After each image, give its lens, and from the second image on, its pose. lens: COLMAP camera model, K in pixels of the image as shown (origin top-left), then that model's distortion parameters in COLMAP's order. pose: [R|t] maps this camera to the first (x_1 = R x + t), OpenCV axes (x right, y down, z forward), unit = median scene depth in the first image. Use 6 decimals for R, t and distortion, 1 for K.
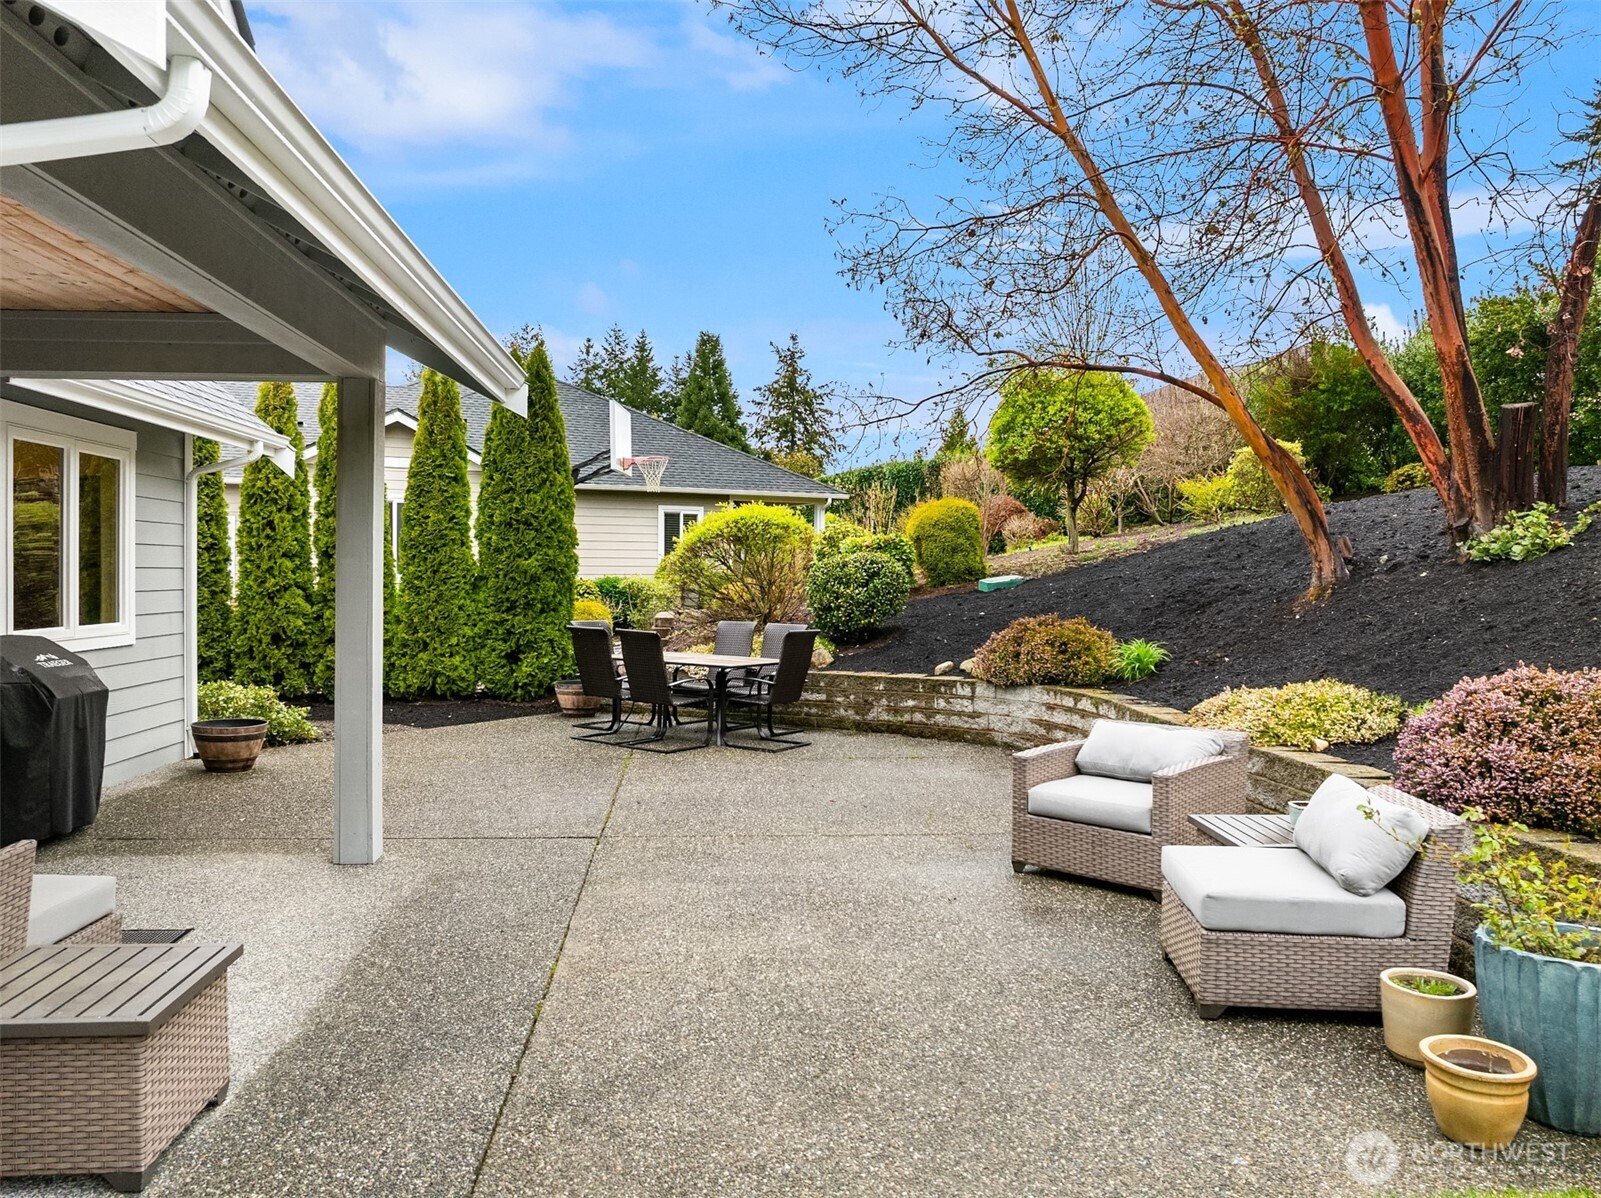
lens RADIAL K [[1145.5, 0, 802.1], [0, 1145.5, 588.2], [0, 0, 1]] dist [-0.036841, 0.014097]
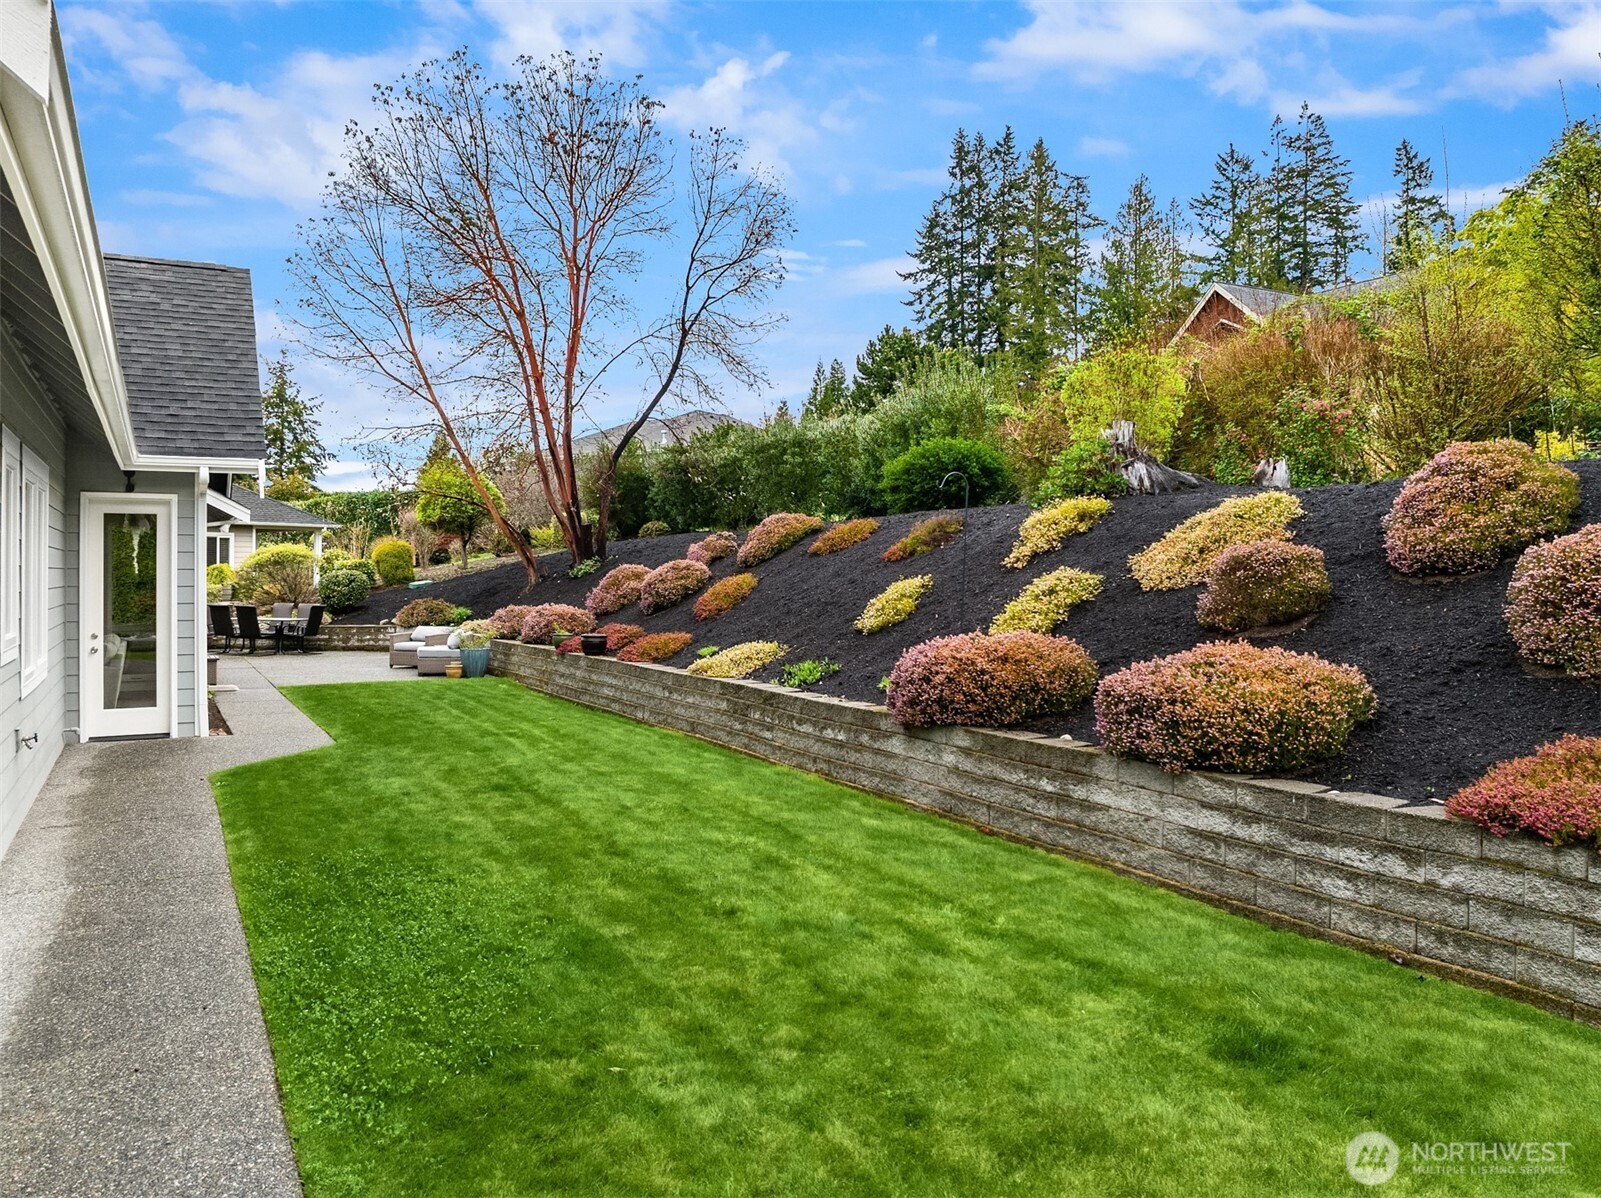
lens RADIAL K [[1145.5, 0, 810.6], [0, 1145.5, 562.1], [0, 0, 1]] dist [-0.036841, 0.014097]
pose [[0.906972, 0.004036, 0.421172, -0.046404], [0.004887, 0.999786, -0.020104, -0.000196], [-0.421163, 0.020292, 0.906758, -1.056469]]
